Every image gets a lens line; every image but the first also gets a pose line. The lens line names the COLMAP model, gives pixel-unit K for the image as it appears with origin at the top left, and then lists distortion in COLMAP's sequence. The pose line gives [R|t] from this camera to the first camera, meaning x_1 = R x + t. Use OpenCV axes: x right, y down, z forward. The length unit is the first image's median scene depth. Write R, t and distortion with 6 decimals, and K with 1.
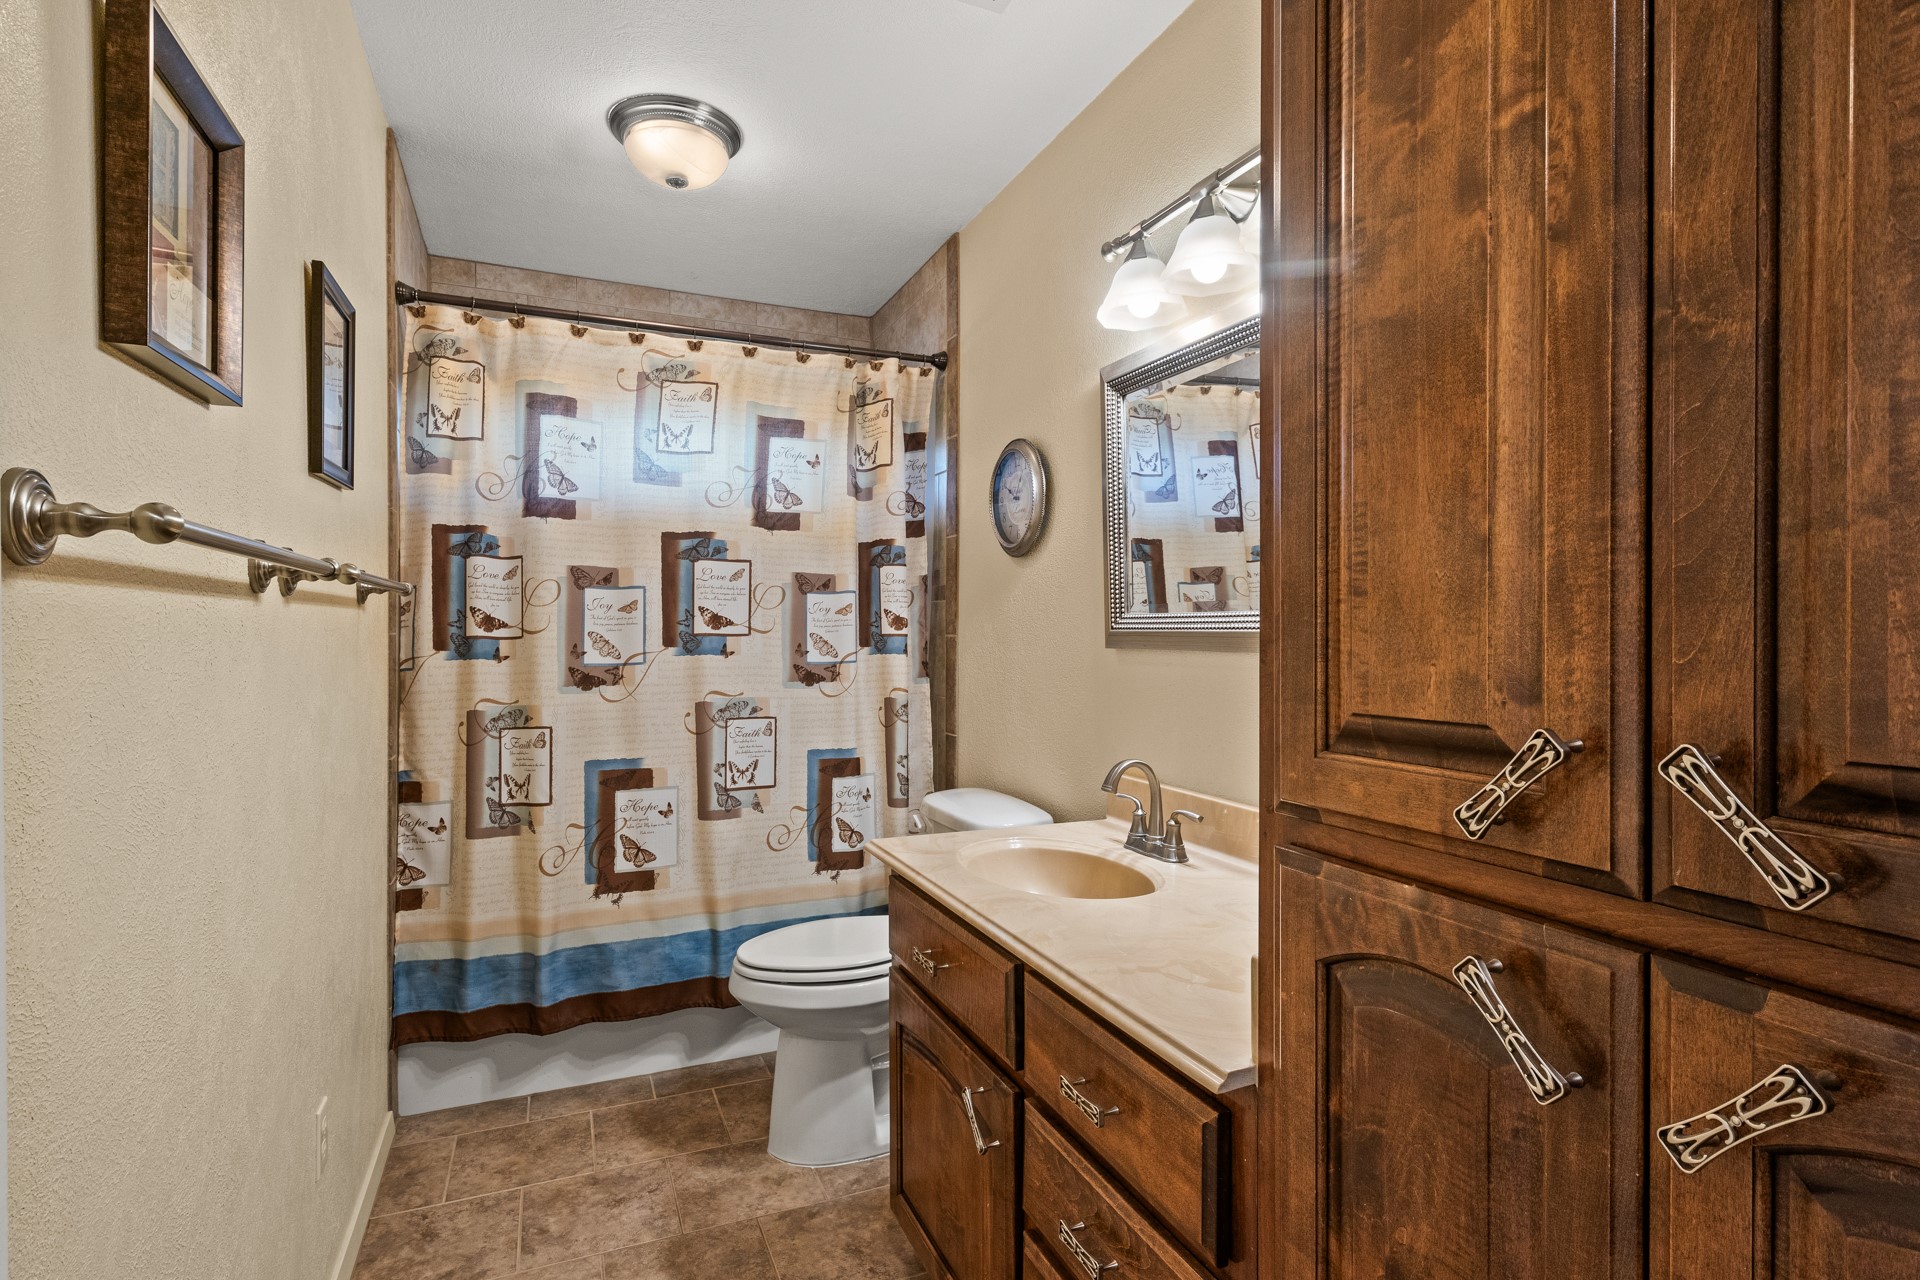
lens RADIAL K [[956.3, 0, 960.7], [0, 956.3, 639.7], [0, 0, 1]] dist [0.000879, 0.000956]
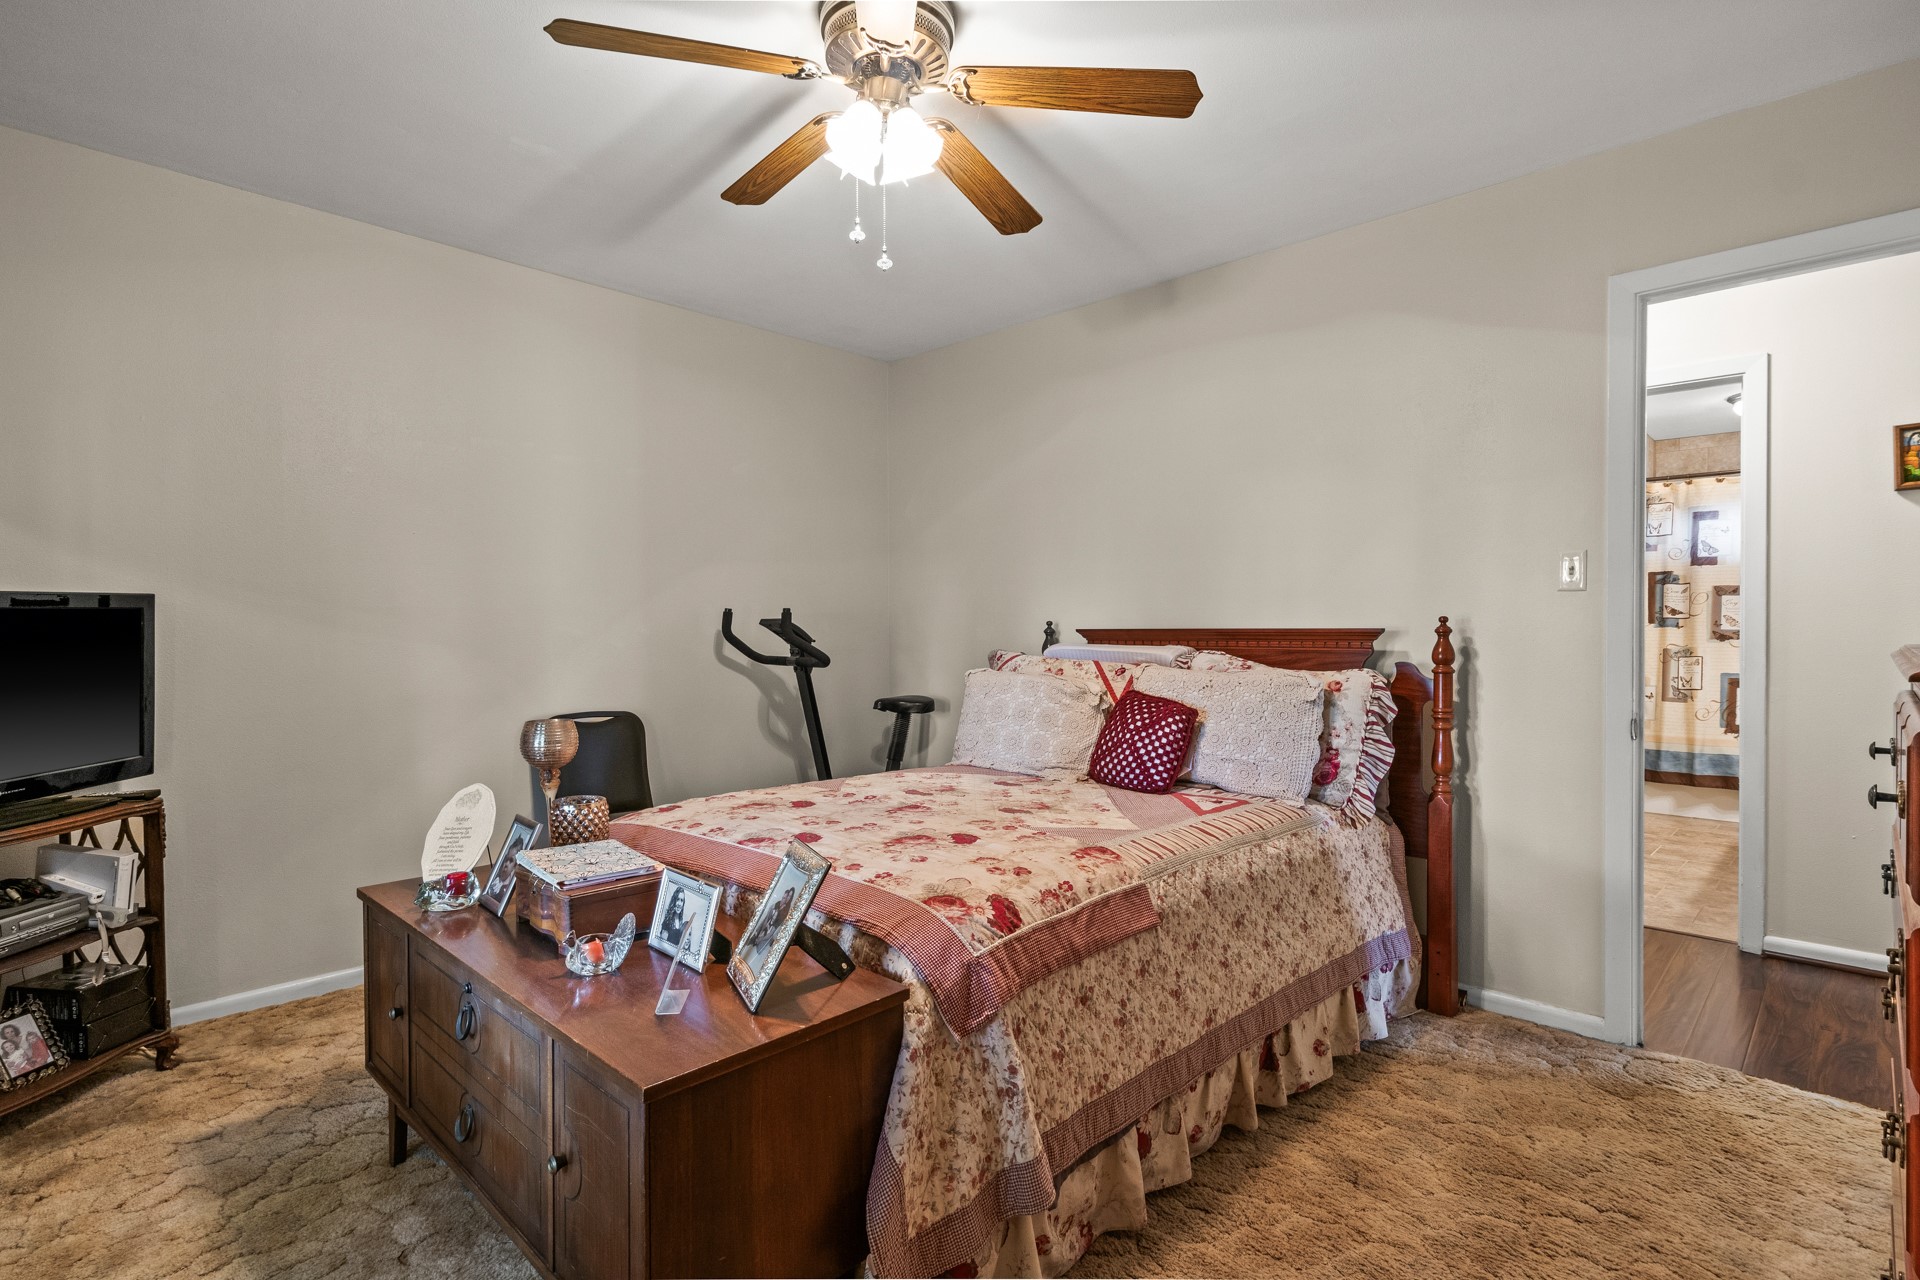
lens RADIAL K [[956.3, 0, 959.3], [0, 956.3, 640.6], [0, 0, 1]] dist [0.000879, 0.000956]
pose [[0.396811, 0.009938, -0.917846, 0.979204], [-0.003551, 0.999951, 0.009292, 0.037588], [0.917893, -0.000428, 0.396827, -1.561751]]
